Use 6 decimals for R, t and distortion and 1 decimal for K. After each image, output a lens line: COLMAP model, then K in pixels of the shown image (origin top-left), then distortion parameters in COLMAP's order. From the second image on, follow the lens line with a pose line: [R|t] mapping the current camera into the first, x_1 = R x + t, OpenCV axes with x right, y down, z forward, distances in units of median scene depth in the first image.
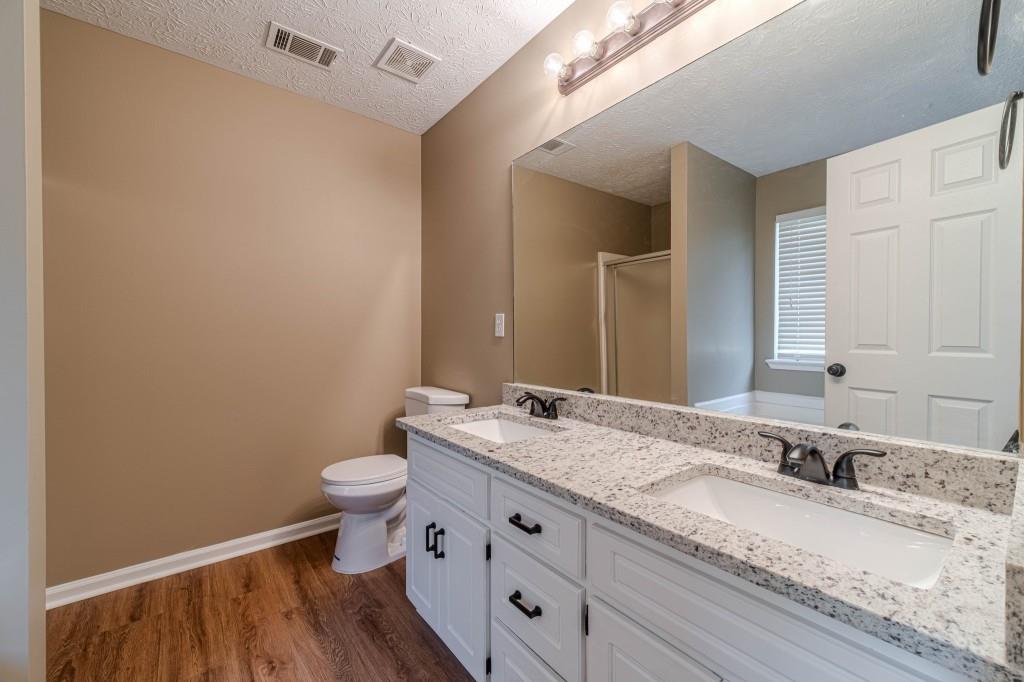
lens RADIAL K [[395.7, 0, 517.0], [0, 395.7, 339.0], [0, 0, 1]] dist [-0.000492, 0.000104]
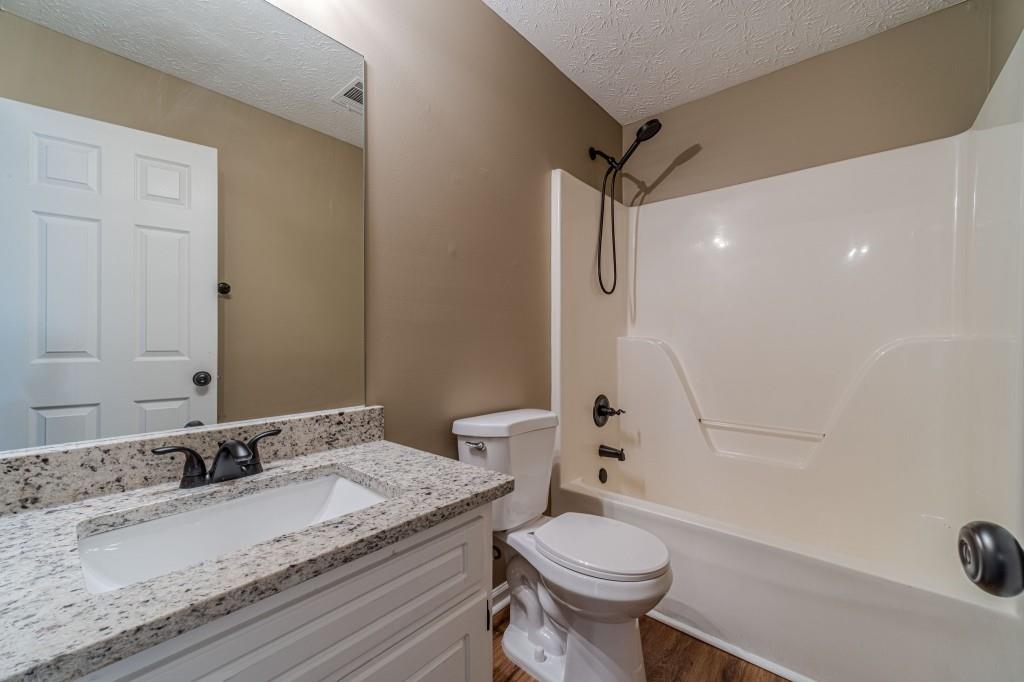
lens RADIAL K [[395.7, 0, 517.3], [0, 395.7, 338.0], [0, 0, 1]] dist [-0.000492, 0.000104]
pose [[-0.144297, -0.007260, 0.989508, -0.337117], [0.004127, 0.999960, 0.007938, 0.000342], [-0.989526, 0.005229, -0.144261, 0.432256]]
